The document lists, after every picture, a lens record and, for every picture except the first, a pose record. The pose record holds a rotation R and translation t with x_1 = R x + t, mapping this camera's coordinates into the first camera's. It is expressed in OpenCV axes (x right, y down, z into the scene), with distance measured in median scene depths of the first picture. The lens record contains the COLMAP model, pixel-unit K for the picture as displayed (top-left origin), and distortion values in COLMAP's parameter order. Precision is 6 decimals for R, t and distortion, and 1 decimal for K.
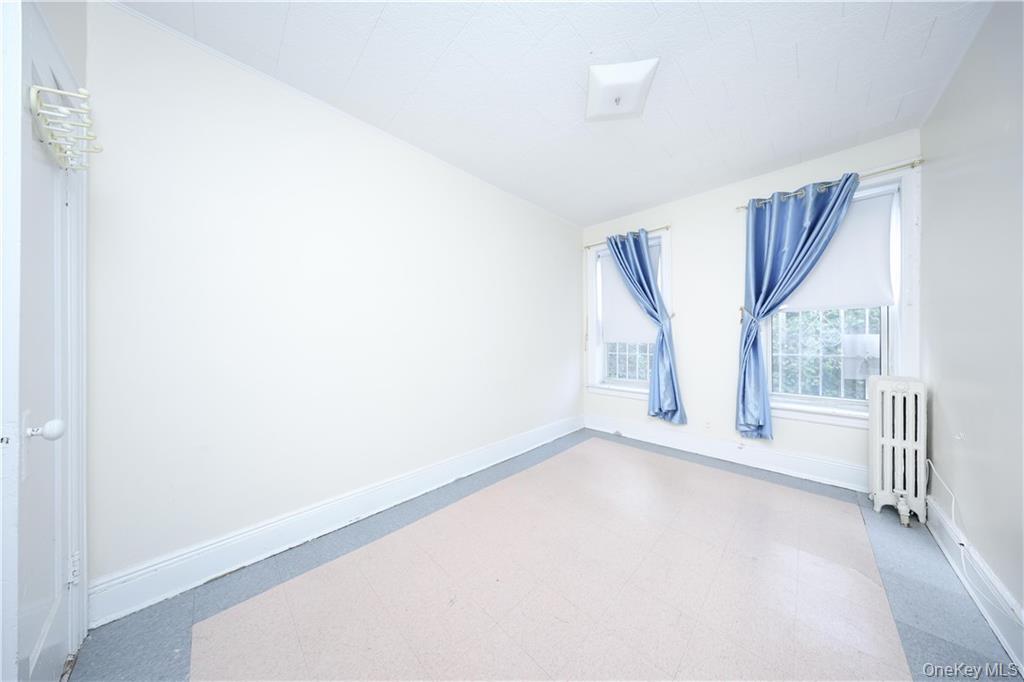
lens RADIAL K [[296.7, 0, 511.8], [0, 296.7, 337.5], [0, 0, 1]] dist [-0.001046, -0.000146]
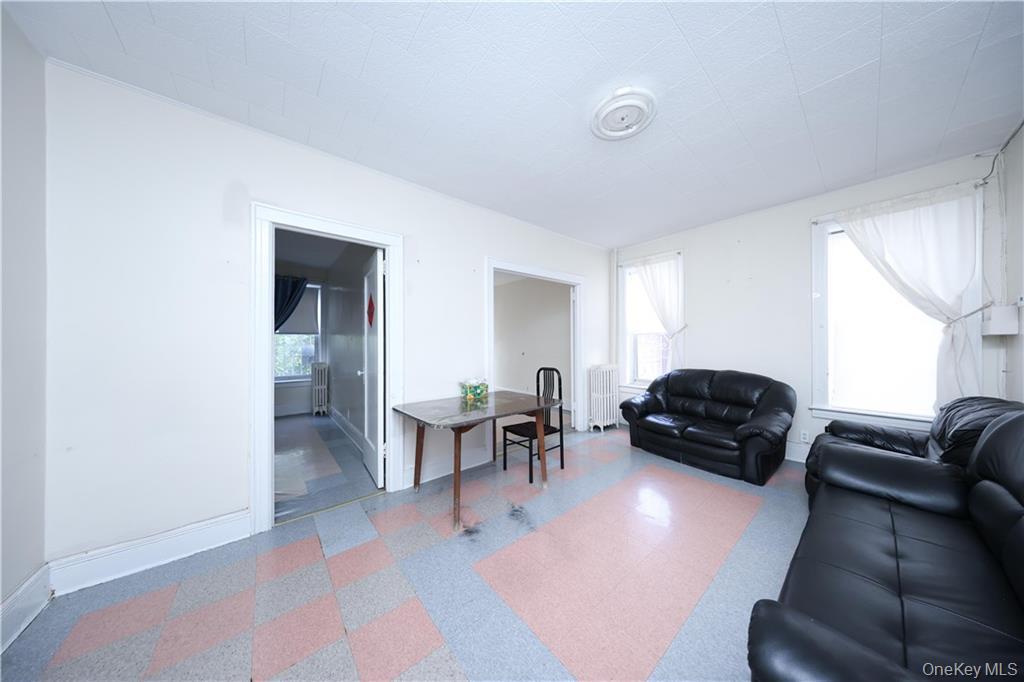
lens RADIAL K [[300.7, 0, 514.2], [0, 300.7, 343.9], [0, 0, 1]] dist [-0.000329, -0.000026]
pose [[0.094859, 0.004753, 0.995479, -1.166079], [0.001965, 0.999986, -0.004961, -0.011148], [-0.995489, 0.002427, 0.094848, -0.952293]]
